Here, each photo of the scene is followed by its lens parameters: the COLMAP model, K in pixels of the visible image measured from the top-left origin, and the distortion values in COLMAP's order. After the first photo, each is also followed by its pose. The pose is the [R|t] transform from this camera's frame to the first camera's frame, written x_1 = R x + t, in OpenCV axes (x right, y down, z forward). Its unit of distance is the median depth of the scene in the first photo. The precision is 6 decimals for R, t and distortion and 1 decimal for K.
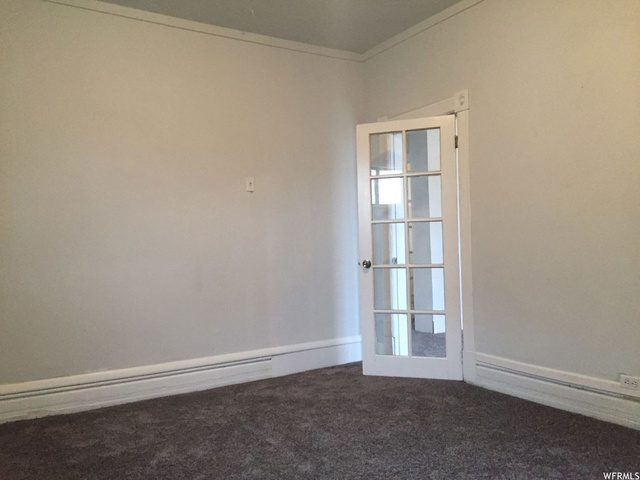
lens RADIAL K [[535.3, 0, 320.0], [0, 535.3, 240.0], [0, 0, 1]] dist [0.088923, -0.126375]
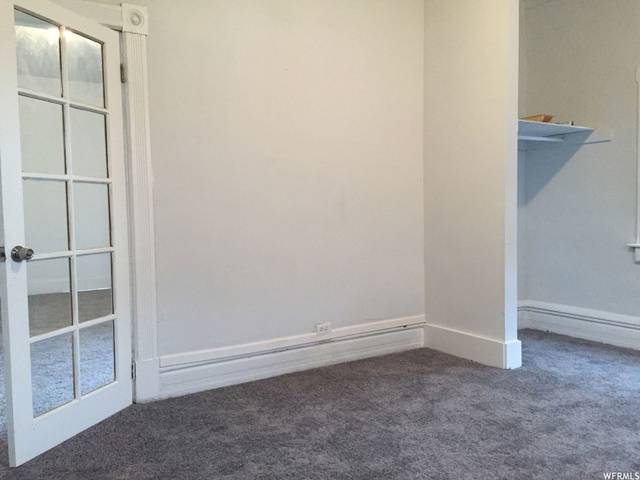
lens RADIAL K [[535.3, 0, 320.0], [0, 535.3, 240.0], [0, 0, 1]] dist [0.088923, -0.126375]
pose [[-0.017818, -0.027451, 0.999464, -0.503903], [0.005156, 0.999607, 0.027547, 0.020359], [-0.999828, 0.005644, -0.017670, 0.808994]]
